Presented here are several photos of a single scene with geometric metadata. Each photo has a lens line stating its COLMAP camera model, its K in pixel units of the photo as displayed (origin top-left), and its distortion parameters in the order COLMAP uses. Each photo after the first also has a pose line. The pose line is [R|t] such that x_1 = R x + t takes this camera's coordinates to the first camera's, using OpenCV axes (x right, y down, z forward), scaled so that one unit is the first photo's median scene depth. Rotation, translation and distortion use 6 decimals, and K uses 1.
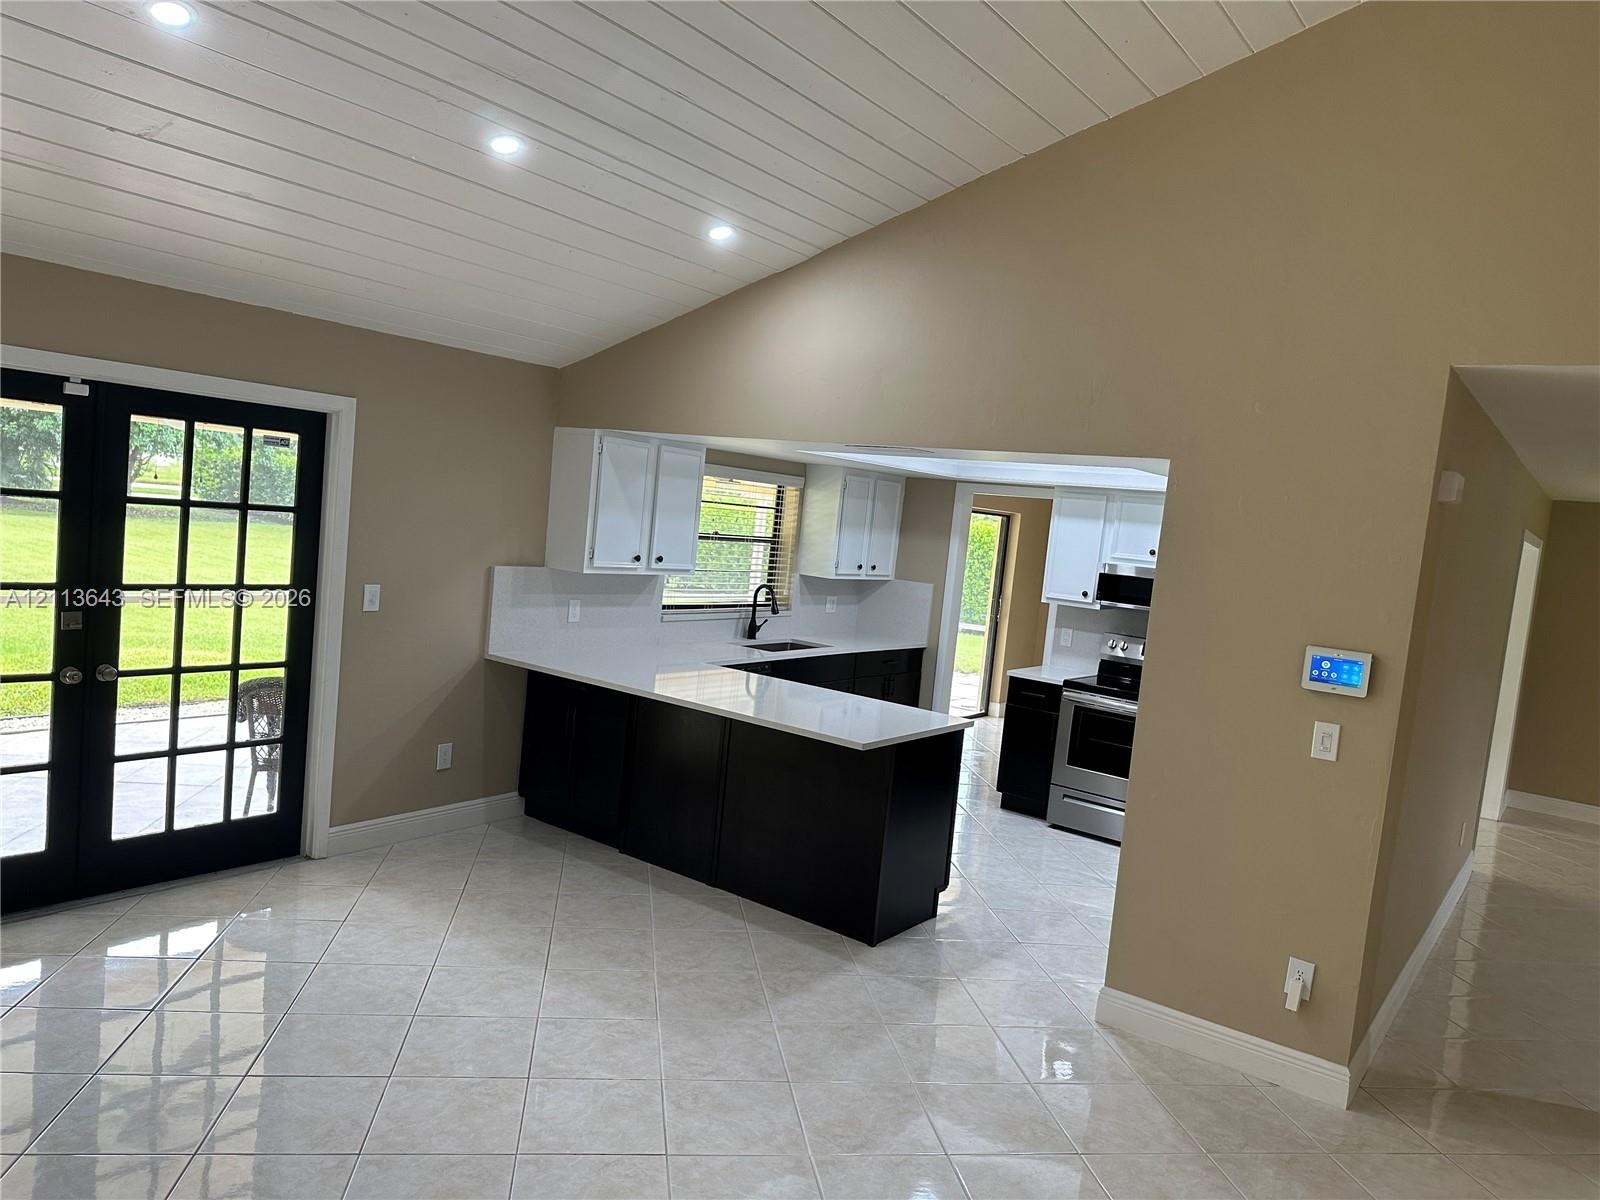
lens RADIAL K [[1091.3, 0, 799.3], [0, 1091.3, 603.2], [0, 0, 1]] dist [0.045718, -0.000777]
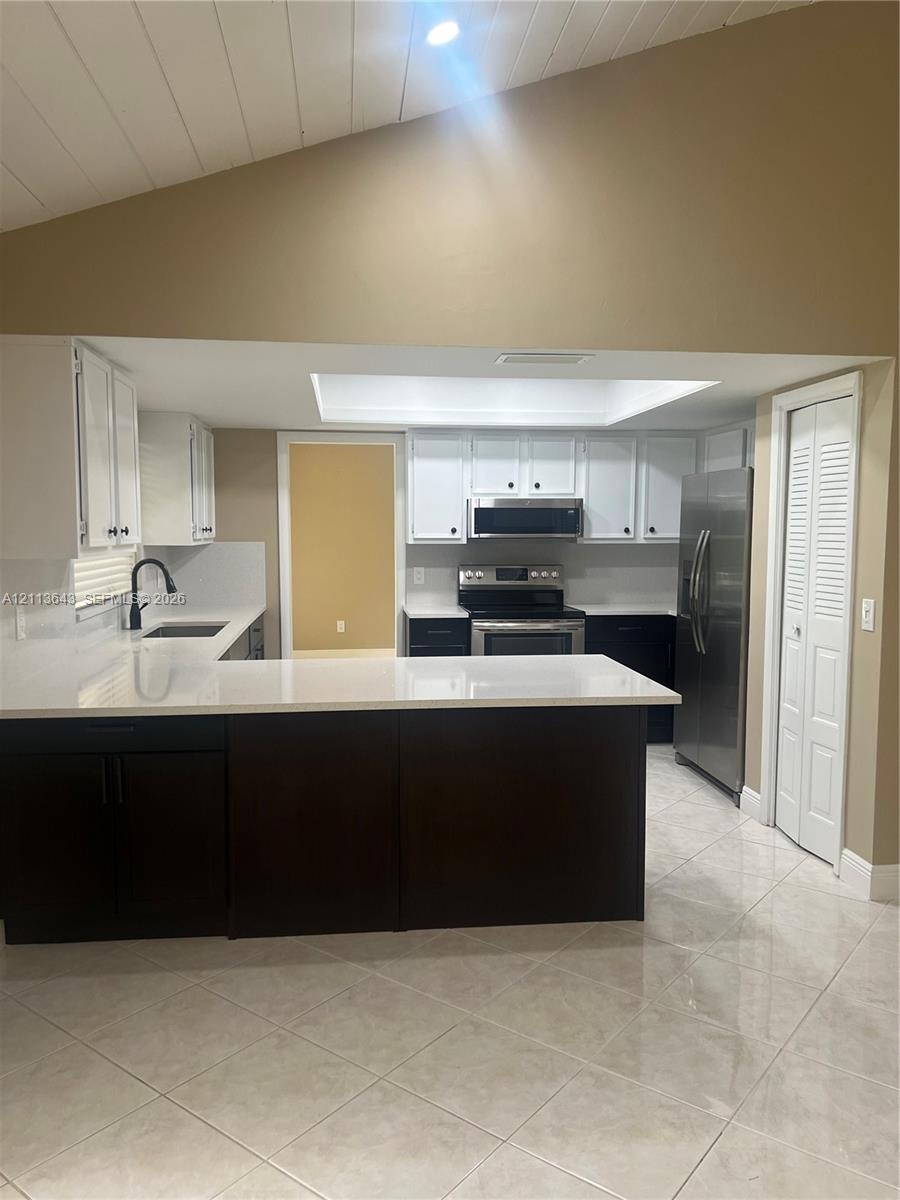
lens RADIAL K [[898.2, 0, 447.1], [0, 898.2, 606.5], [0, 0, 1]] dist [0.027924, -0.033386]
pose [[0.728629, -0.161117, 0.665688, -0.455555], [0.120690, 0.986932, 0.106767, -0.040464], [-0.674191, 0.002548, 0.738553, 0.493448]]
